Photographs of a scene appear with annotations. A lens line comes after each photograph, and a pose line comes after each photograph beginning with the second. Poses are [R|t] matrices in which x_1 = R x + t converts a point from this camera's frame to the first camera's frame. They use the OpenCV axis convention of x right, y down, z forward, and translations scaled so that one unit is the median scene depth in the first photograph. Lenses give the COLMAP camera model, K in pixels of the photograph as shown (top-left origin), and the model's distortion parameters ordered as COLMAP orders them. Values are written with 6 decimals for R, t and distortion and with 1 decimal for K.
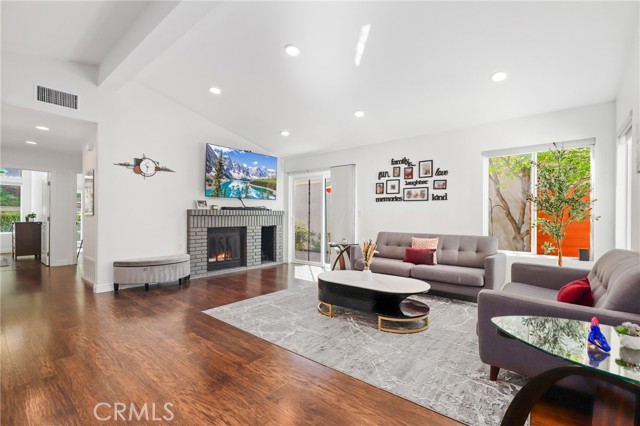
lens RADIAL K [[292.5, 0, 324.3], [0, 292.5, 213.2], [0, 0, 1]] dist [-0.000496, 0.000066]
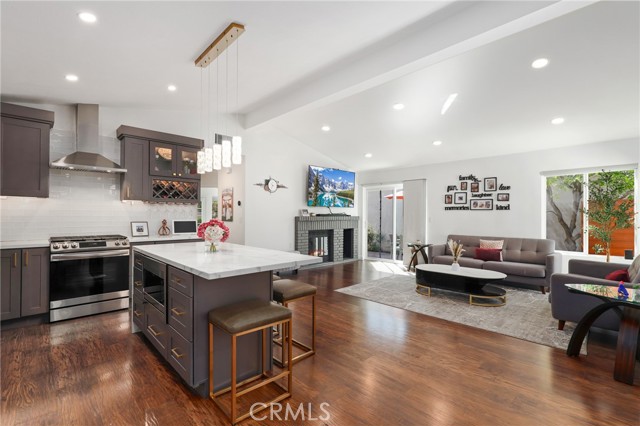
lens RADIAL K [[292.5, 0, 325.8], [0, 292.5, 212.3], [0, 0, 1]] dist [-0.000496, 0.000066]
pose [[0.995152, -0.000906, -0.098340, -0.209298], [0.000461, 0.999990, -0.004551, -0.025960], [0.098343, 0.004483, 0.995142, -0.278073]]
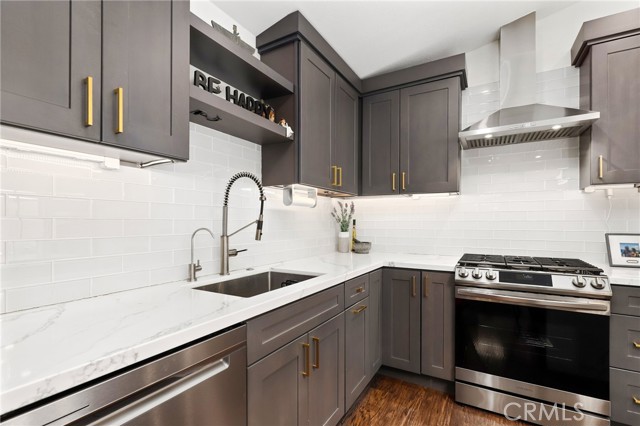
lens RADIAL K [[292.5, 0, 322.2], [0, 292.5, 223.4], [0, 0, 1]] dist [-0.000496, 0.000066]
pose [[0.161750, -0.002351, -0.986829, -0.532139], [0.008530, 0.999963, -0.000984, -0.017961], [0.986795, -0.008258, 0.161764, 0.074228]]
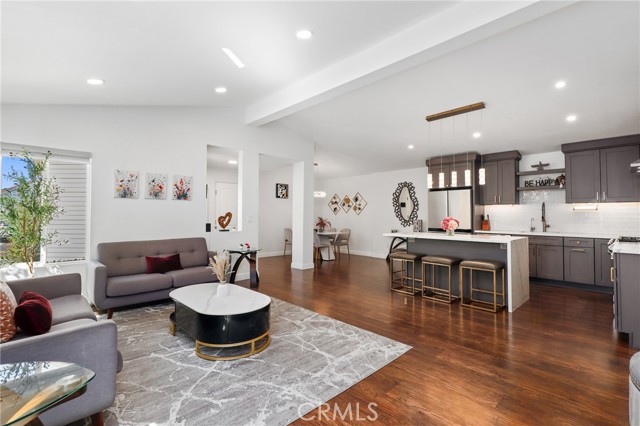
lens RADIAL K [[292.5, 0, 322.7], [0, 292.5, 208.8], [0, 0, 1]] dist [-0.000496, 0.000066]
pose [[-0.992473, -0.004560, 0.122376, -0.177411], [-0.008010, 0.999584, -0.027719, -0.012705], [-0.122199, -0.028491, -0.992097, 1.203232]]
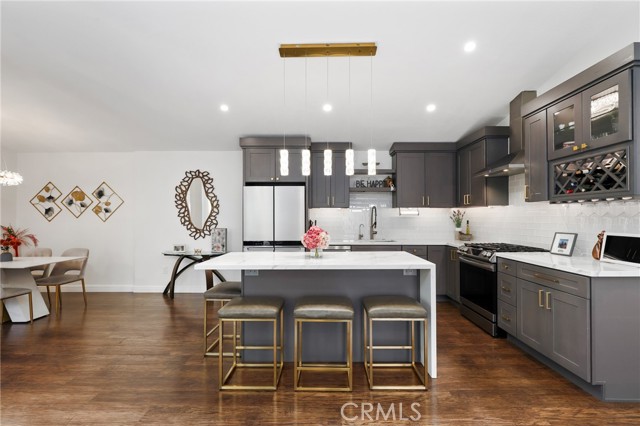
lens RADIAL K [[292.5, 0, 321.1], [0, 292.5, 216.1], [0, 0, 1]] dist [-0.000496, 0.000066]
pose [[-0.777580, -0.007697, -0.628737, -0.122226], [0.003300, 0.999861, -0.016321, -0.025728], [0.628776, -0.014766, -0.777446, 0.669699]]
